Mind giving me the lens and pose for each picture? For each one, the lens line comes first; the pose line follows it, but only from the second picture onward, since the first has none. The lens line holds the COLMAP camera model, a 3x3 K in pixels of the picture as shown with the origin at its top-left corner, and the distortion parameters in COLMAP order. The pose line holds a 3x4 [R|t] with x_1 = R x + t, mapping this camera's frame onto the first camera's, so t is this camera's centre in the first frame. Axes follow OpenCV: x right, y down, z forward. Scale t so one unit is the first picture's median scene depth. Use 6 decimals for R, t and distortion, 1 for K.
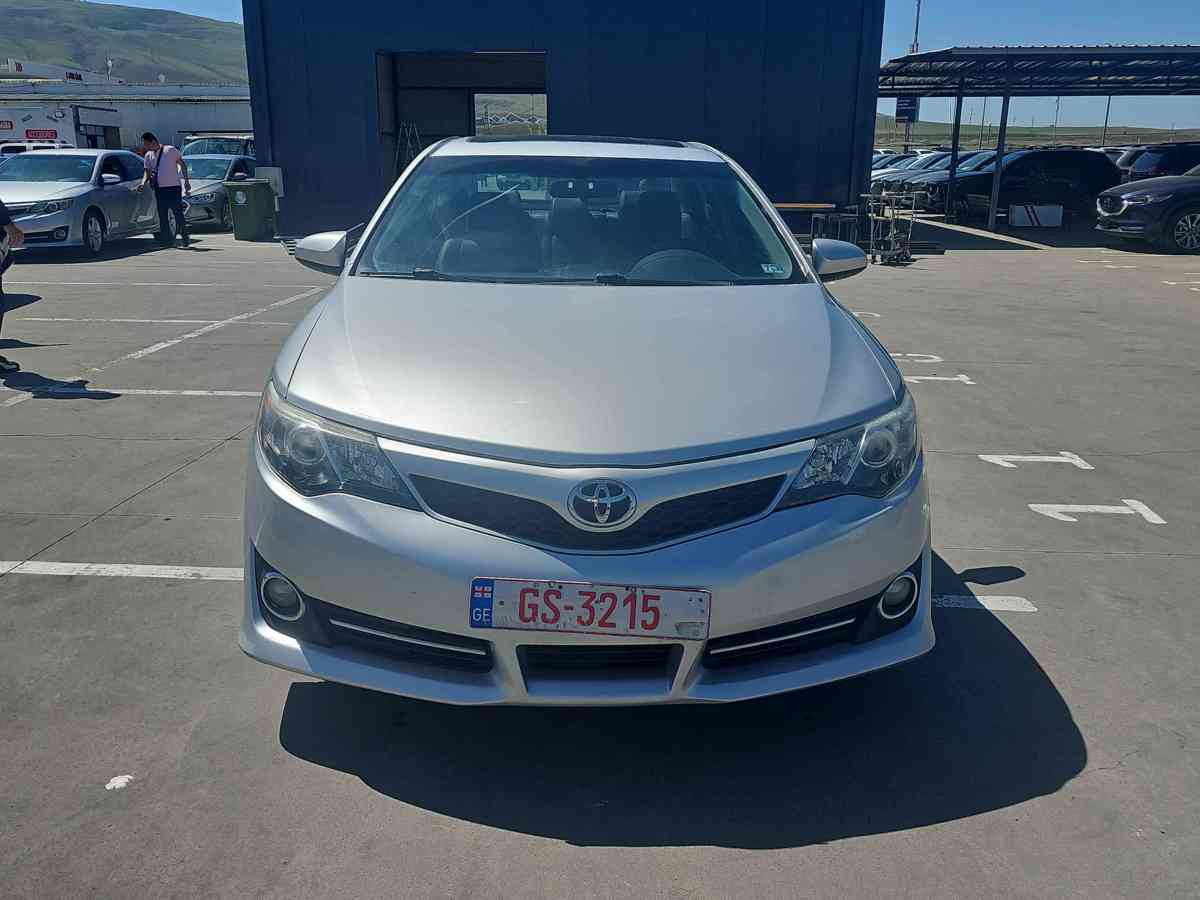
lens RADIAL K [[992.0, 0, 602.1], [0, 992.0, 454.0], [0, 0, 1]] dist [0.067175, -0.054895]
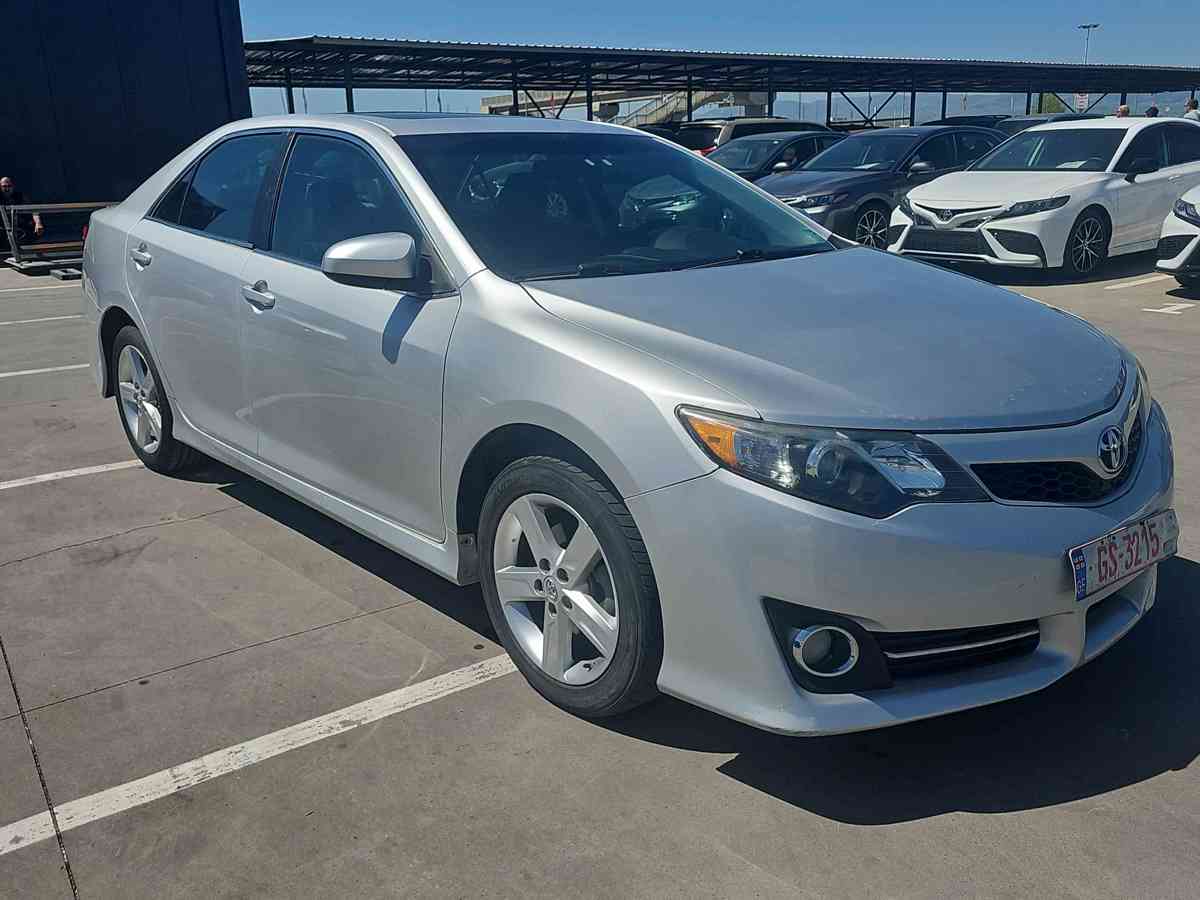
lens RADIAL K [[992.0, 0, 604.8], [0, 992.0, 447.1], [0, 0, 1]] dist [0.067175, -0.054895]
pose [[0.771358, -0.204375, 0.602692, -1.027435], [0.203758, 0.976490, 0.070351, -0.133622], [-0.602900, 0.068538, 0.794867, 0.478670]]
